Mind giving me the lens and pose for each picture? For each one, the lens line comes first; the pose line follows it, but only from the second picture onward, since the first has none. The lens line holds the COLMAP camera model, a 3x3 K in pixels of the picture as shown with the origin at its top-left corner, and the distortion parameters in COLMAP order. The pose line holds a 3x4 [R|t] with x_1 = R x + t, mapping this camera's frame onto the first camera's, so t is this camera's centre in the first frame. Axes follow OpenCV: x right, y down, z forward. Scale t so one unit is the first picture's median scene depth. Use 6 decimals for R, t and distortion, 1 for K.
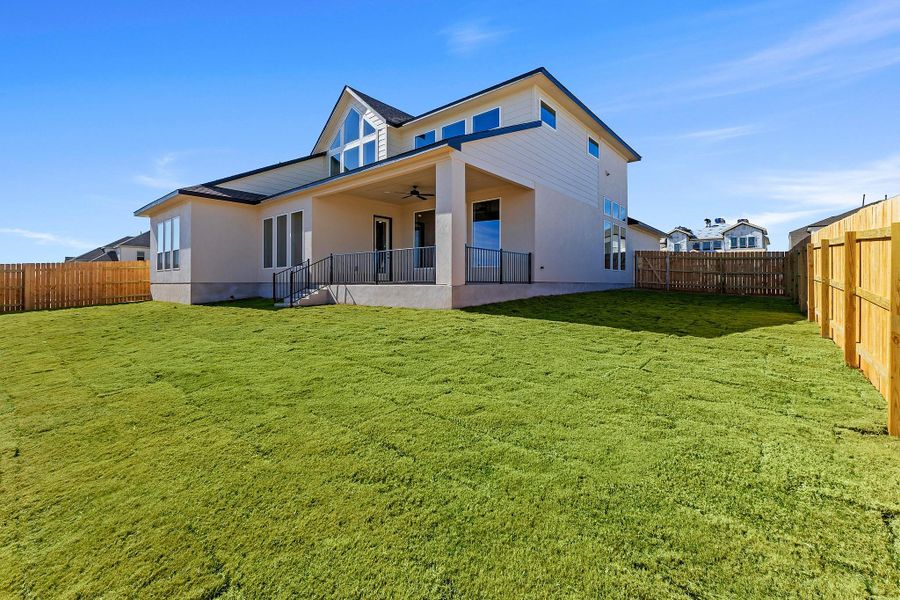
lens RADIAL K [[385.8, 0, 449.8], [0, 385.8, 294.8], [0, 0, 1]] dist [-0.002275, -0.000325]
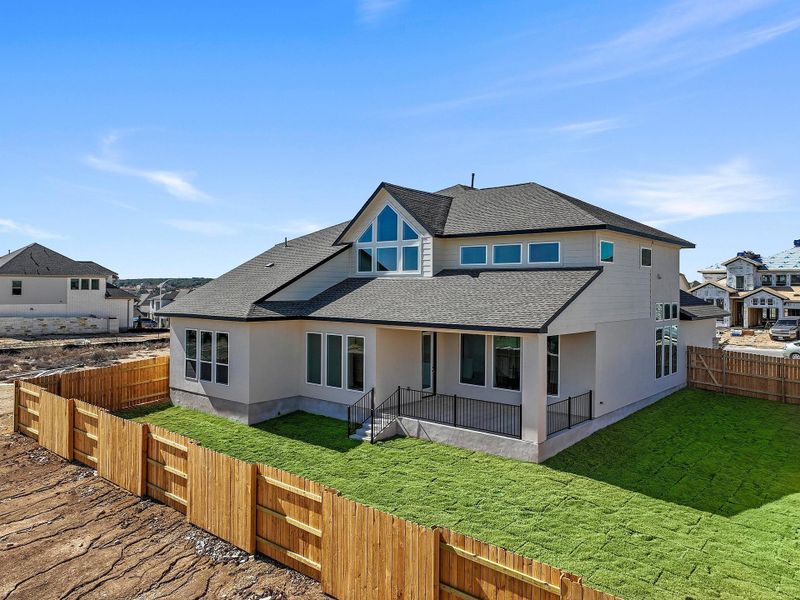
lens RADIAL K [[586.4, 0, 389.5], [0, 586.4, 301.0], [0, 0, 1]] dist [0.001147, 0.008973]
pose [[0.999892, 0.011014, -0.009744, -0.263357], [-0.011118, 0.999881, -0.010729, -0.263414], [0.009625, 0.010836, 0.999895, -0.489914]]
